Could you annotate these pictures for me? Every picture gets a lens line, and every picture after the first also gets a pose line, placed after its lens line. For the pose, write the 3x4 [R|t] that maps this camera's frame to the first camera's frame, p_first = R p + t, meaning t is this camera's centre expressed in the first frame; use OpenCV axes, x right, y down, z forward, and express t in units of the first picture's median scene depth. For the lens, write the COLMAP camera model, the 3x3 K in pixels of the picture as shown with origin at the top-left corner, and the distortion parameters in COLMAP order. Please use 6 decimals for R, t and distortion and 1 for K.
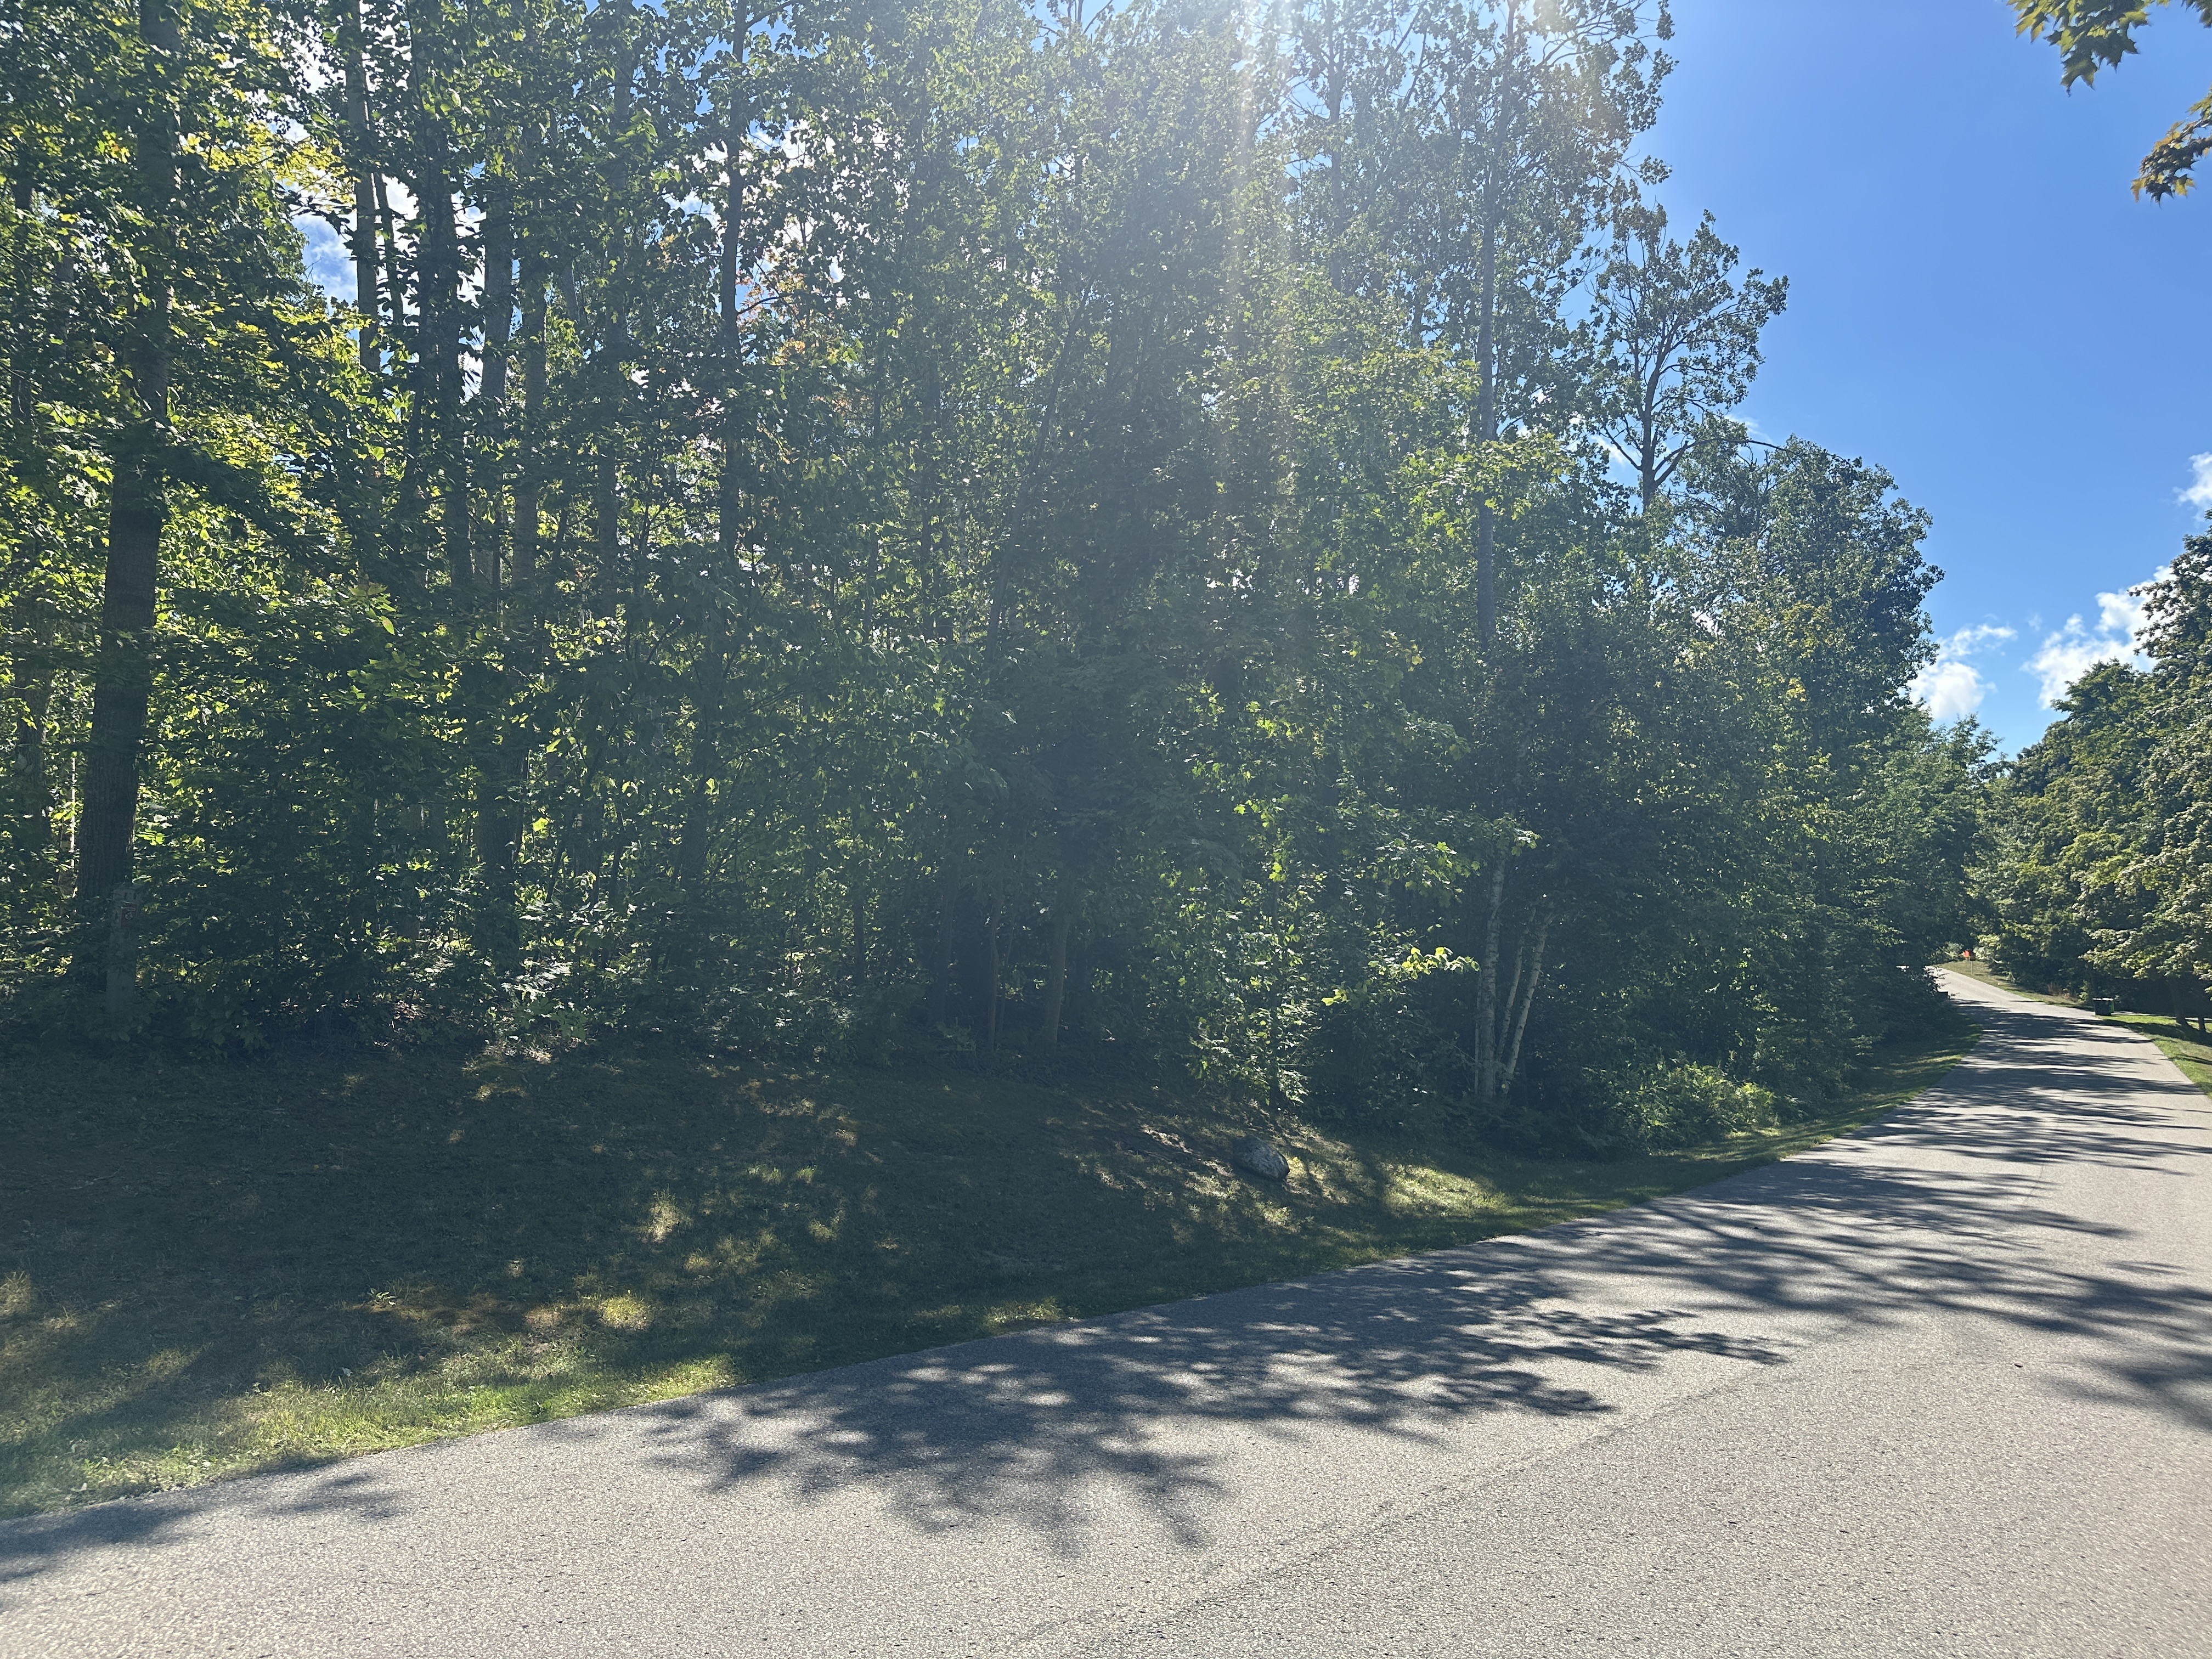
lens RADIAL K [[1535.4, 0, 1103.5], [0, 1535.4, 830.2], [0, 0, 1]] dist [0.007474, -0.000896]
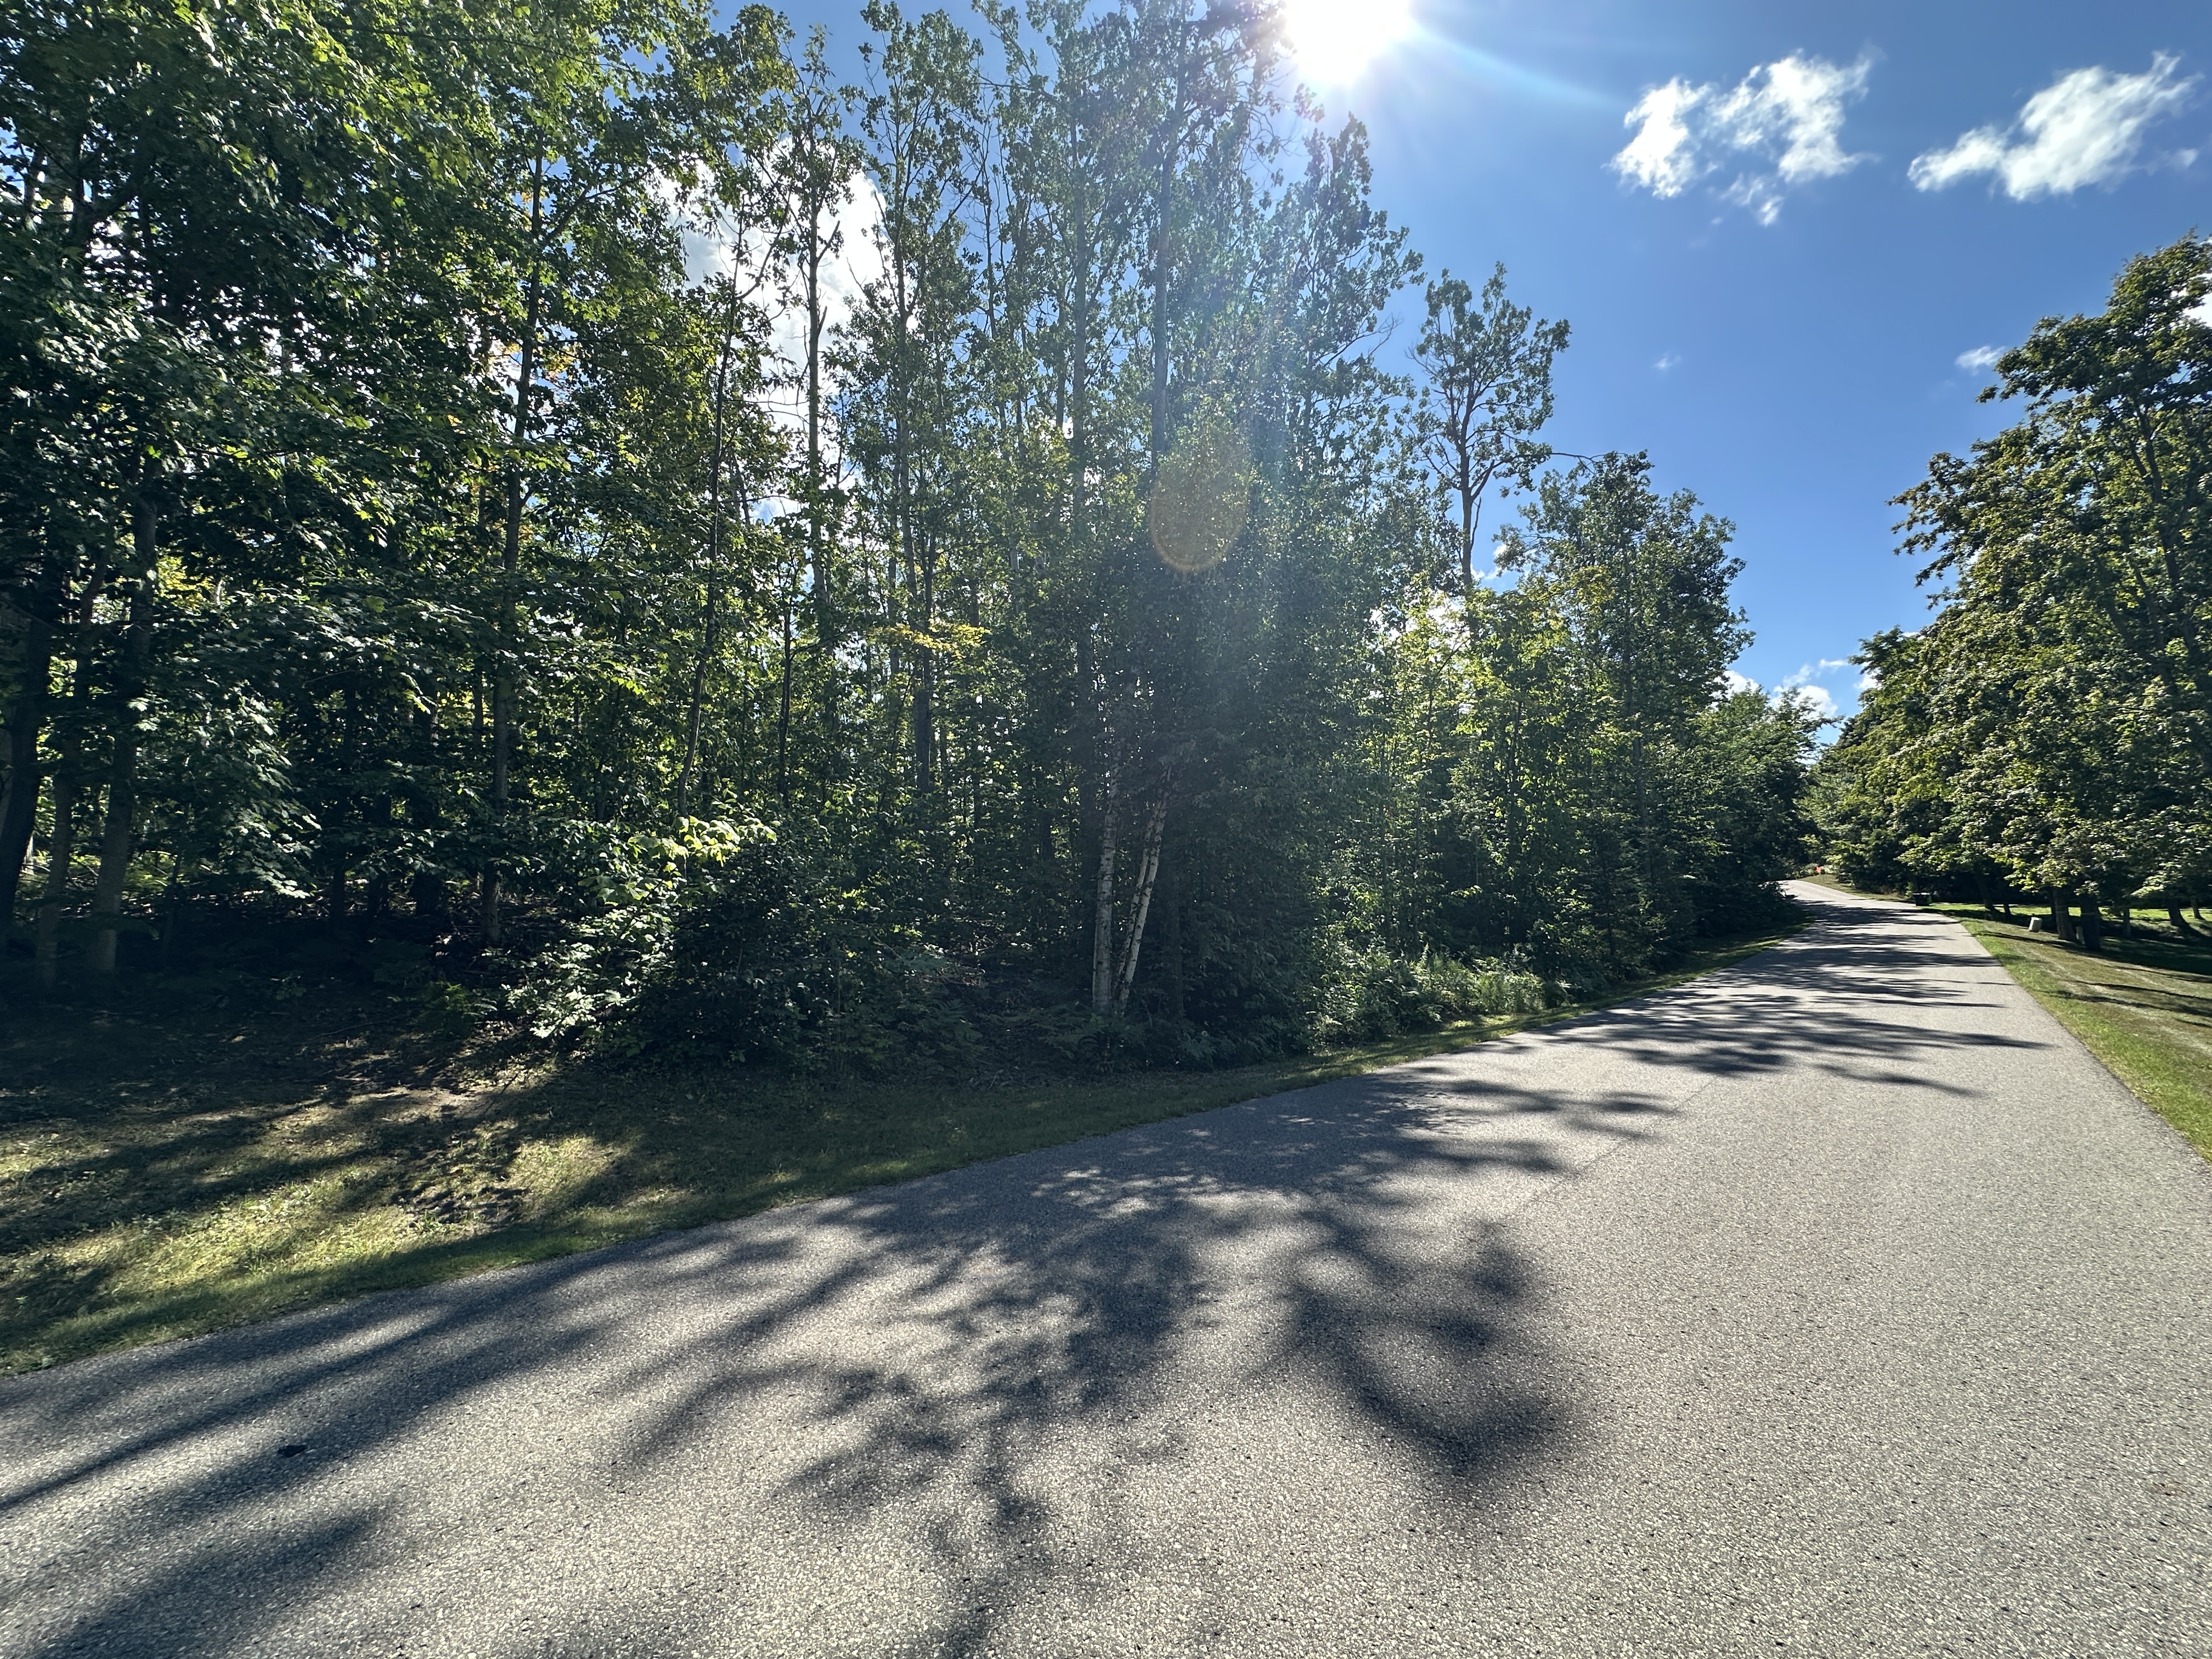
lens RADIAL K [[893.8, 0, 1109.9], [0, 893.8, 830.4], [0, 0, 1]] dist [0.001709, 0.000310]
pose [[0.983913, -0.064987, -0.166411, 0.133582], [0.063837, 0.997885, -0.012258, 0.028670], [0.166855, 0.001438, 0.985980, 0.176721]]
